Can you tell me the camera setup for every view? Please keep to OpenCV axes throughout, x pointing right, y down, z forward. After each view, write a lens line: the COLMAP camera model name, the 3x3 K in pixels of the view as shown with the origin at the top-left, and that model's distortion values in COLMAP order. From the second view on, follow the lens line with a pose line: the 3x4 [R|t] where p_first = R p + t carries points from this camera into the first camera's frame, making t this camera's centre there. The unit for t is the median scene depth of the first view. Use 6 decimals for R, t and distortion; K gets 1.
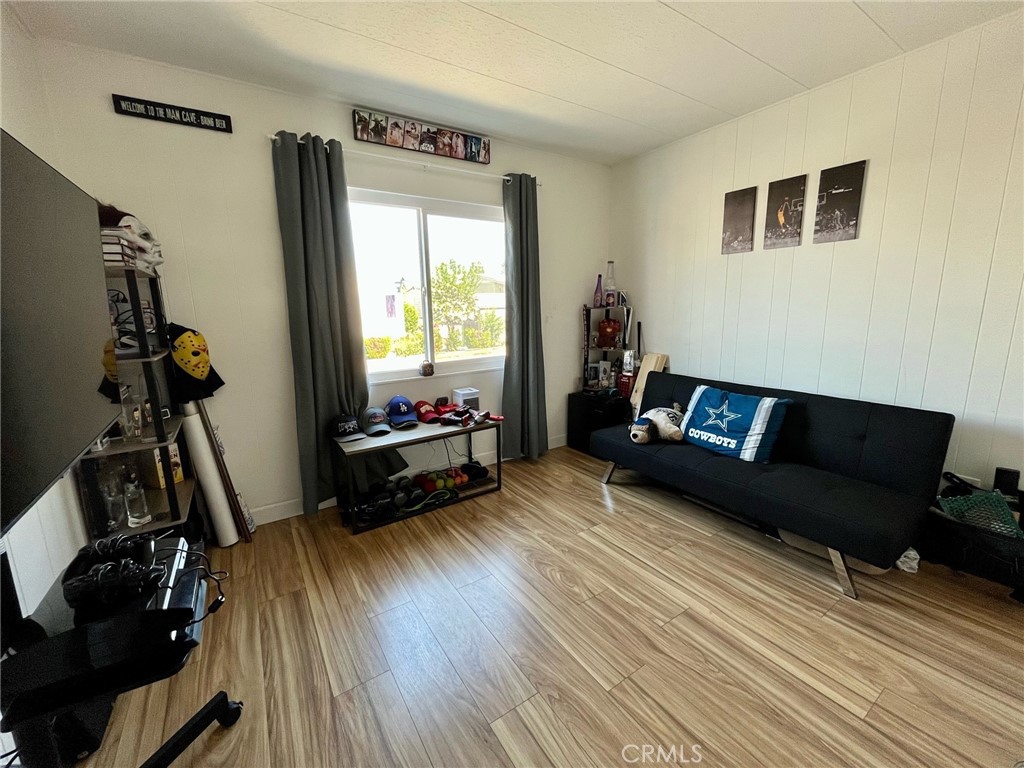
lens RADIAL K [[412.9, 0, 509.3], [0, 412.9, 380.9], [0, 0, 1]] dist [0.001151, 0.000048]
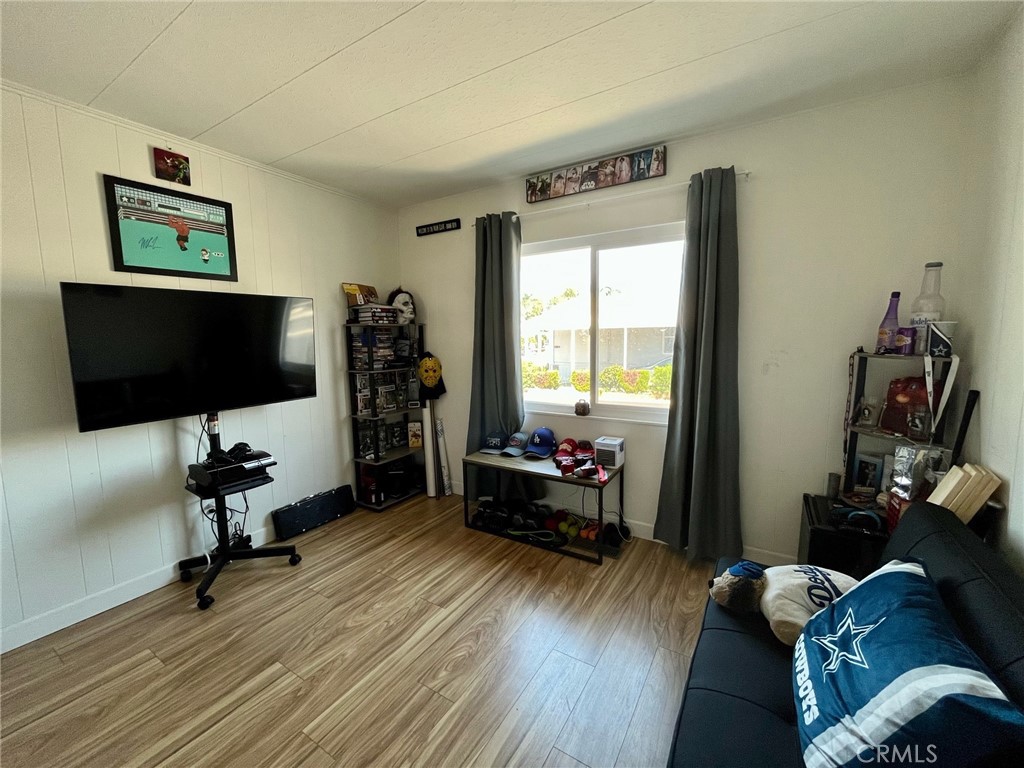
lens RADIAL K [[413.6, 0, 512.4], [0, 413.6, 379.3], [0, 0, 1]] dist [-0.001019, -0.000119]
pose [[0.423512, 0.111518, -0.899000, 0.676302], [-0.157735, 0.986312, 0.048041, -0.131449], [0.892052, 0.121458, 0.435305, 0.476263]]
